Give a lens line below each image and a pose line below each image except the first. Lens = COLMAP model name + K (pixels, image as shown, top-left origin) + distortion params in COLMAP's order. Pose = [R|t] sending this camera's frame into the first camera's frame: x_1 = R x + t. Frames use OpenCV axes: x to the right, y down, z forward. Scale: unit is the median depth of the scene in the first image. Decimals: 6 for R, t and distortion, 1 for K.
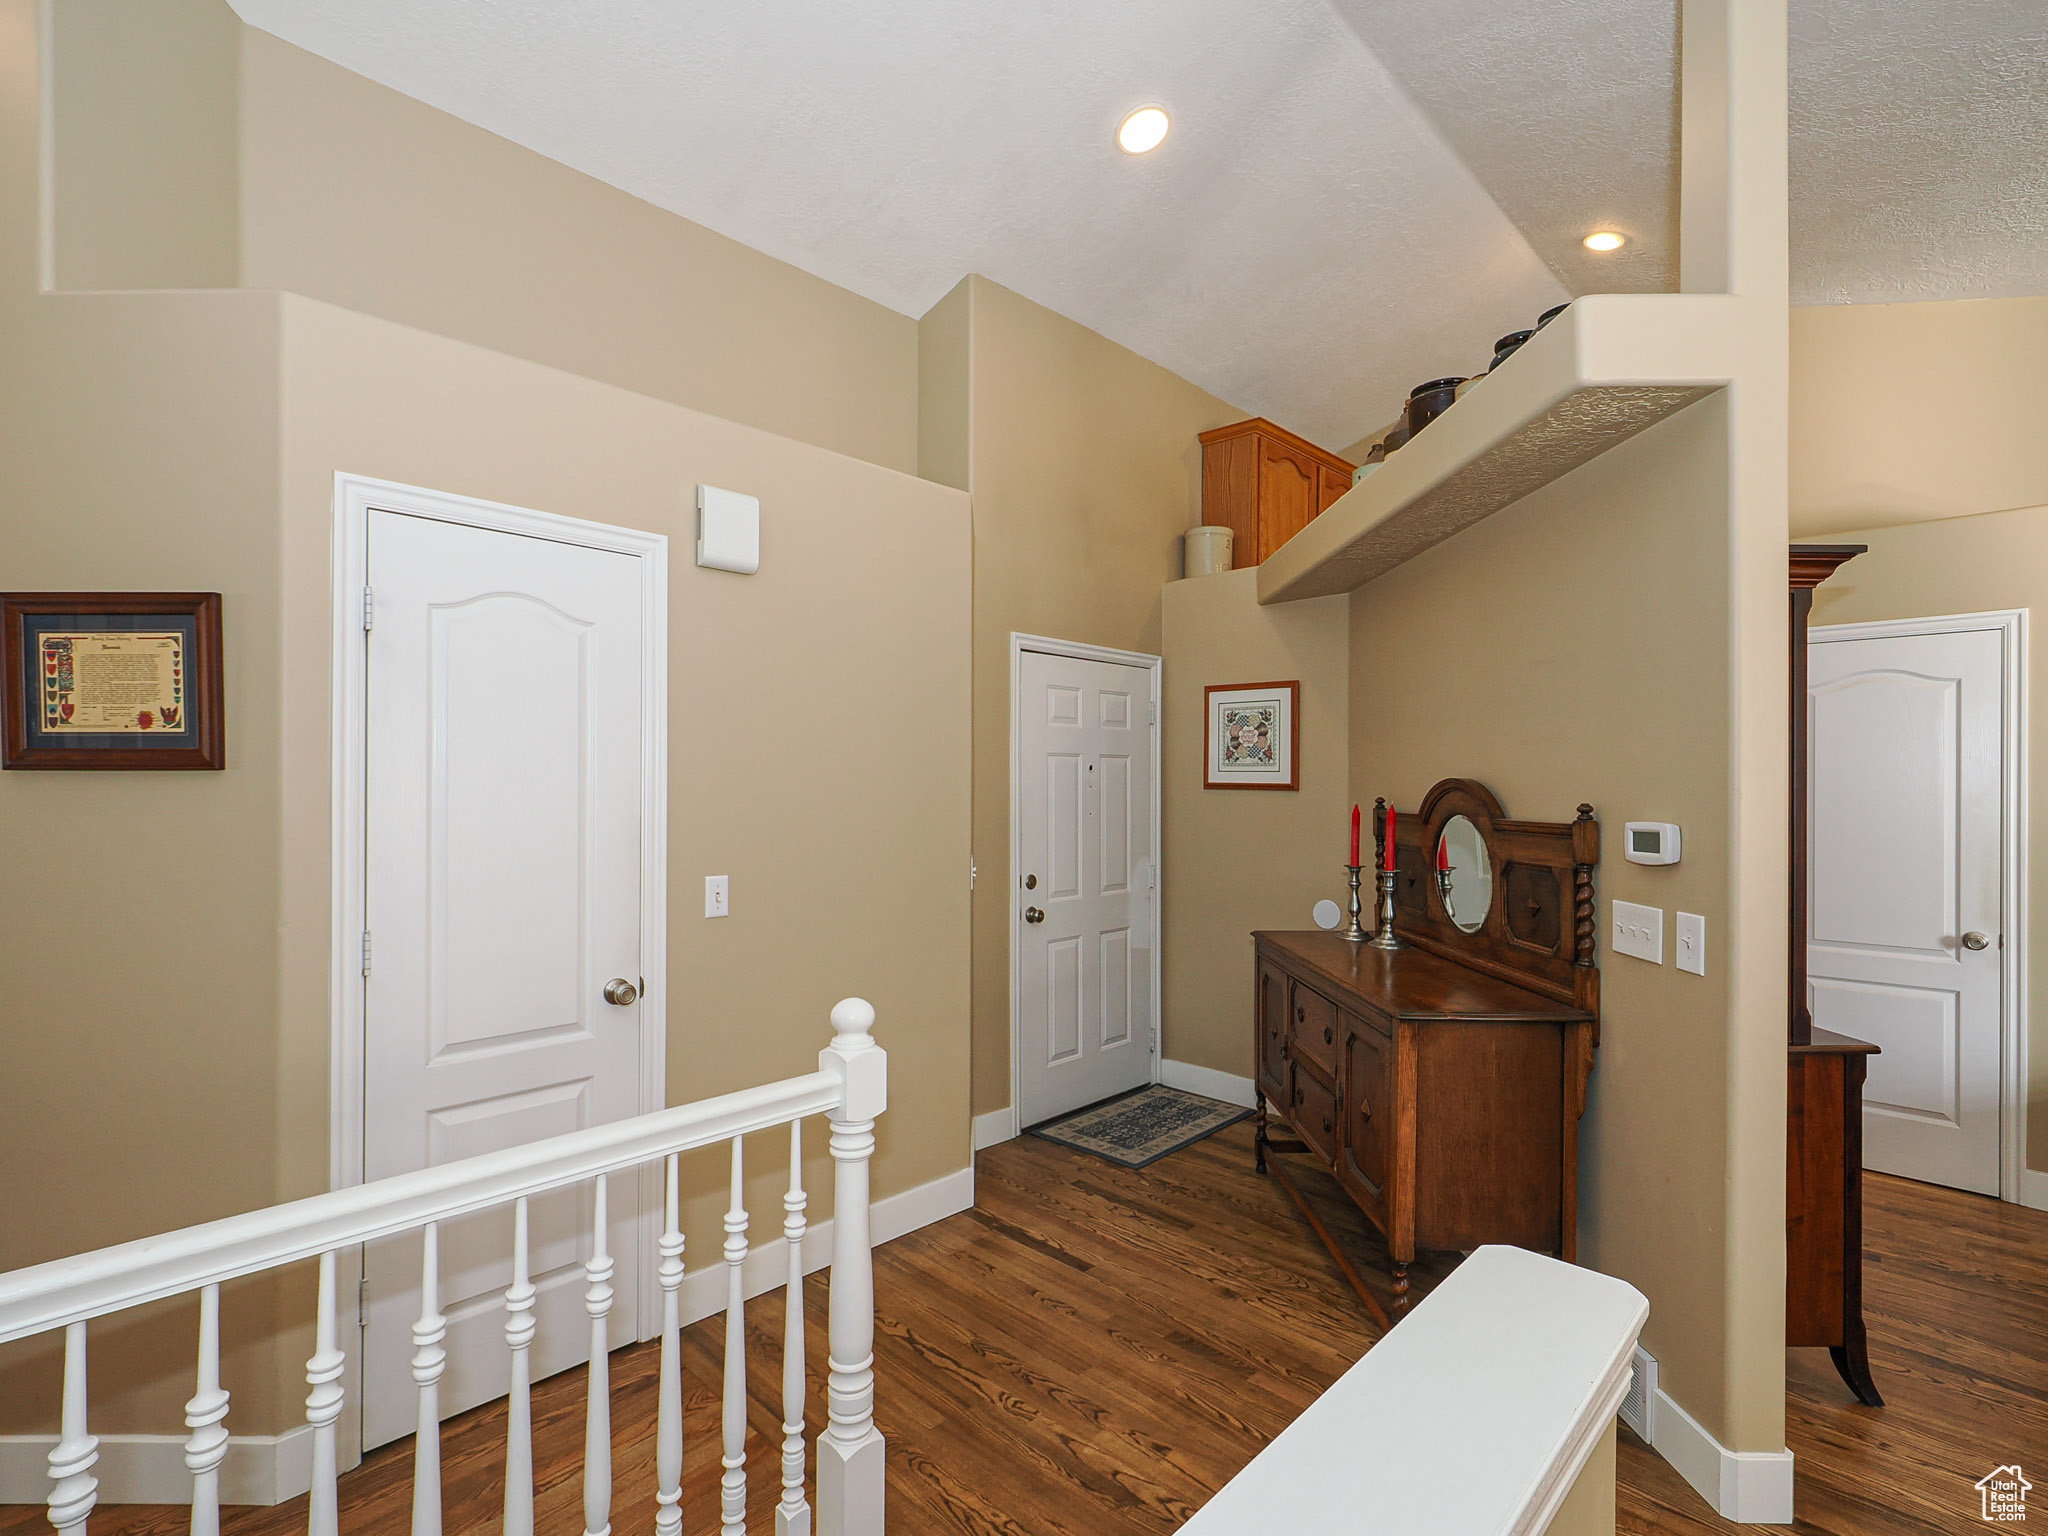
lens RADIAL K [[968.6, 0, 1022.1], [0, 968.6, 770.4], [0, 0, 1]] dist [0.002379, -0.000295]
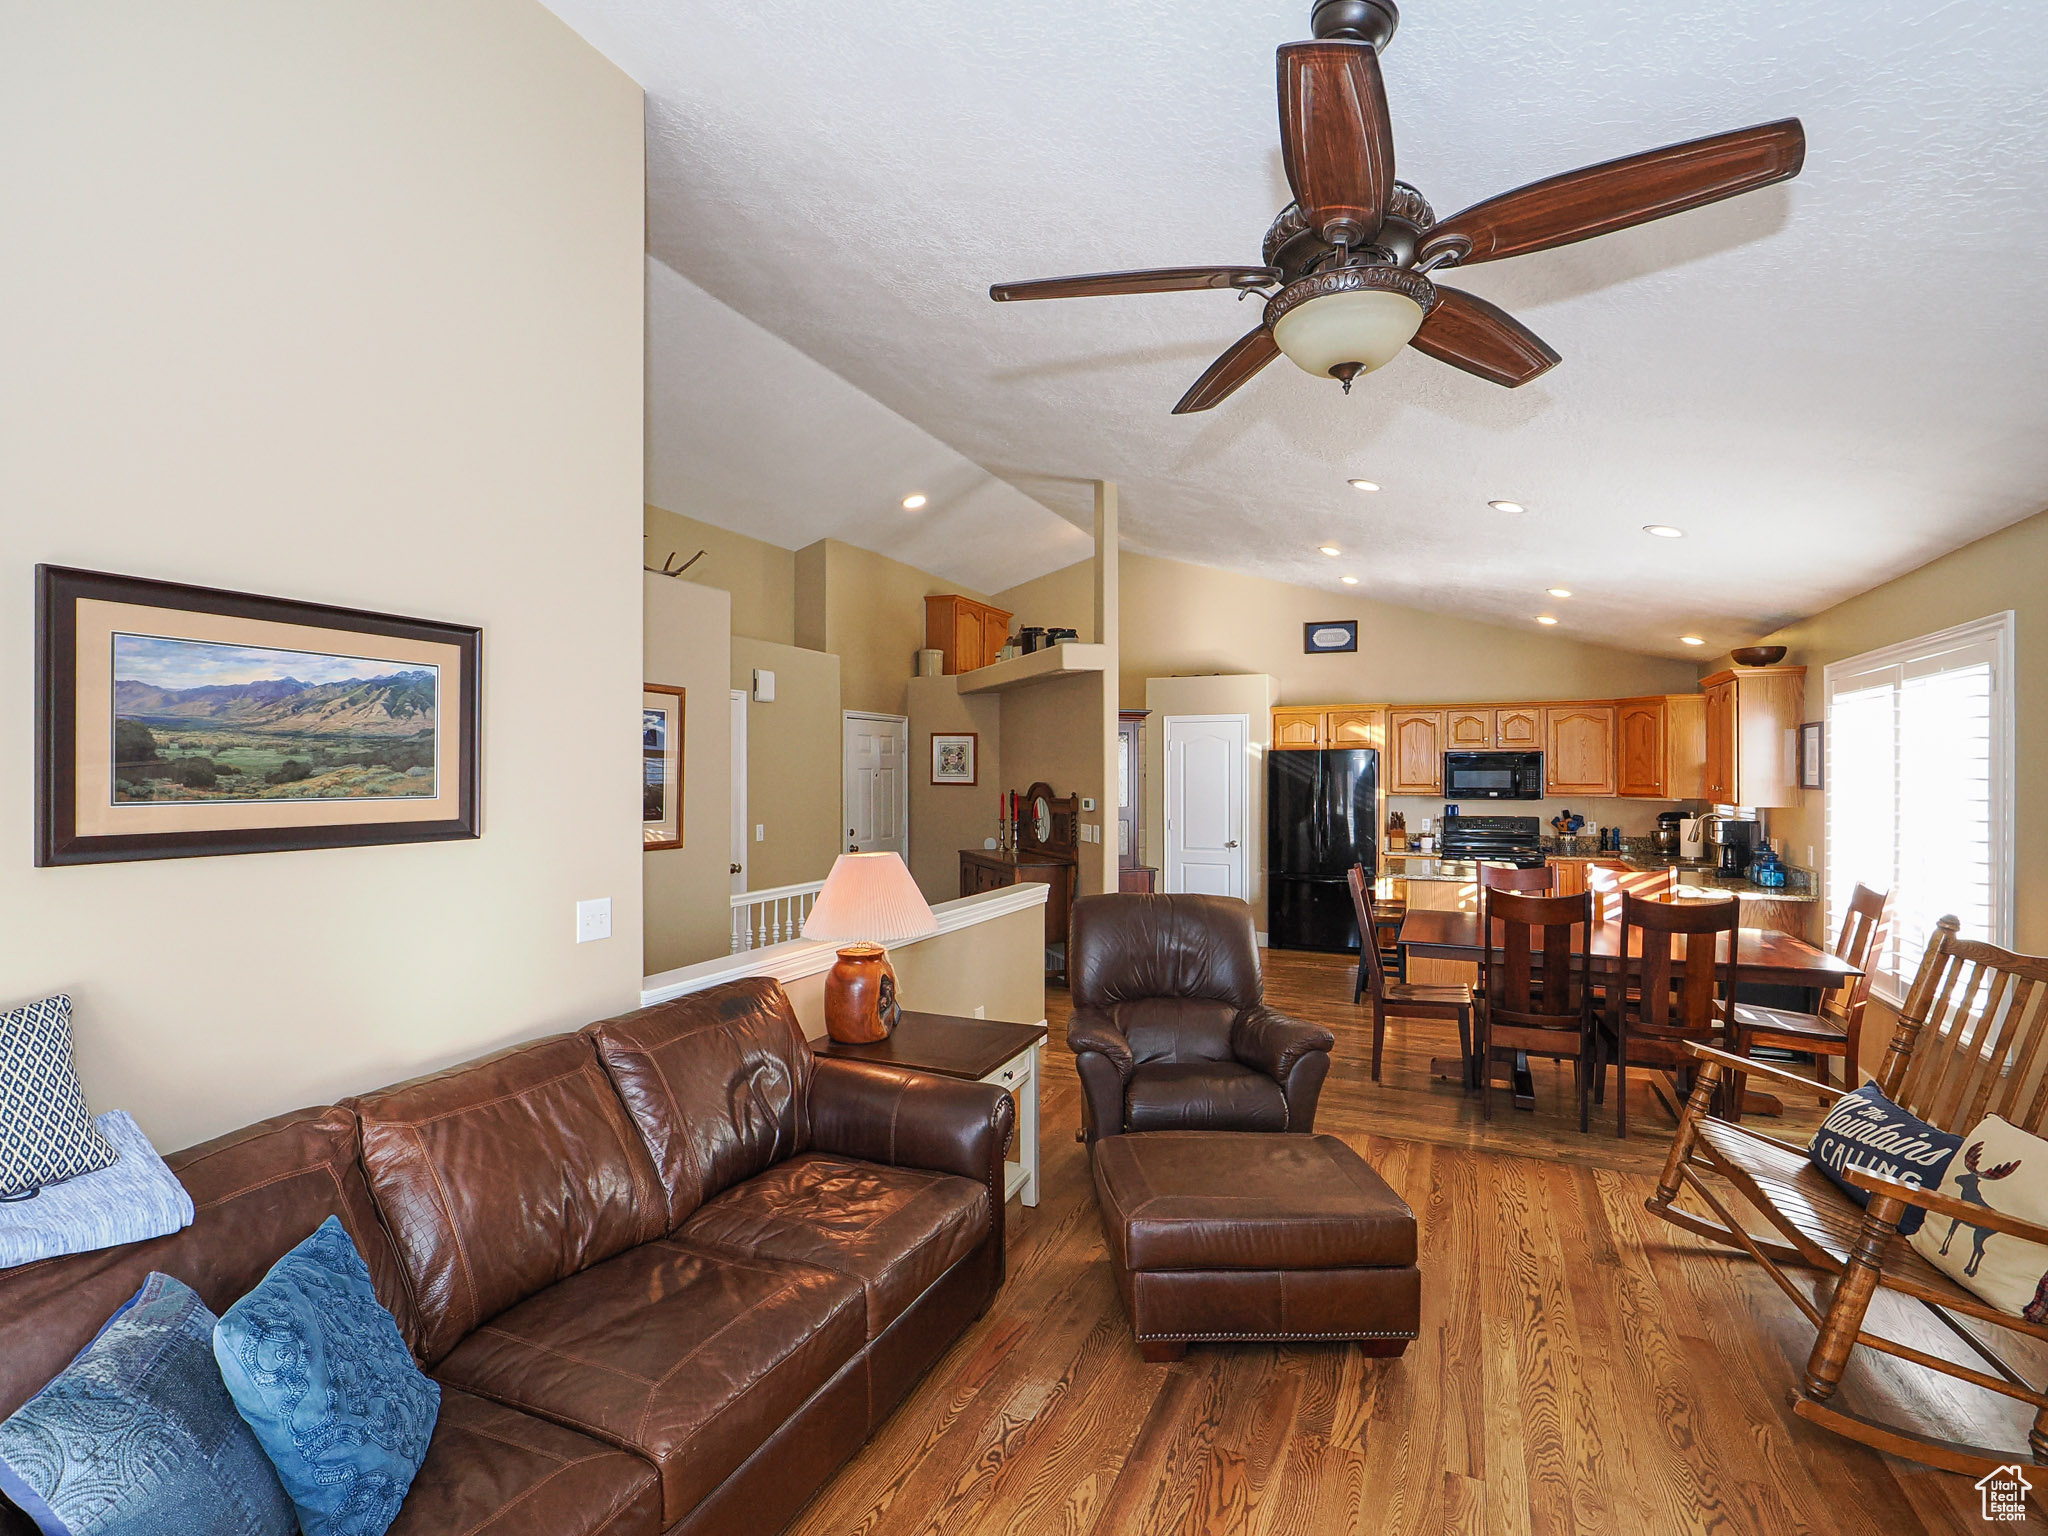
lens RADIAL K [[968.6, 0, 1004.7], [0, 968.6, 766.0], [0, 0, 1]] dist [0.002379, -0.000295]
pose [[0.945613, -0.002500, 0.325285, -0.334089], [-0.001365, 0.999931, 0.011654, -0.046131], [-0.325292, -0.011464, 0.945544, -0.983214]]
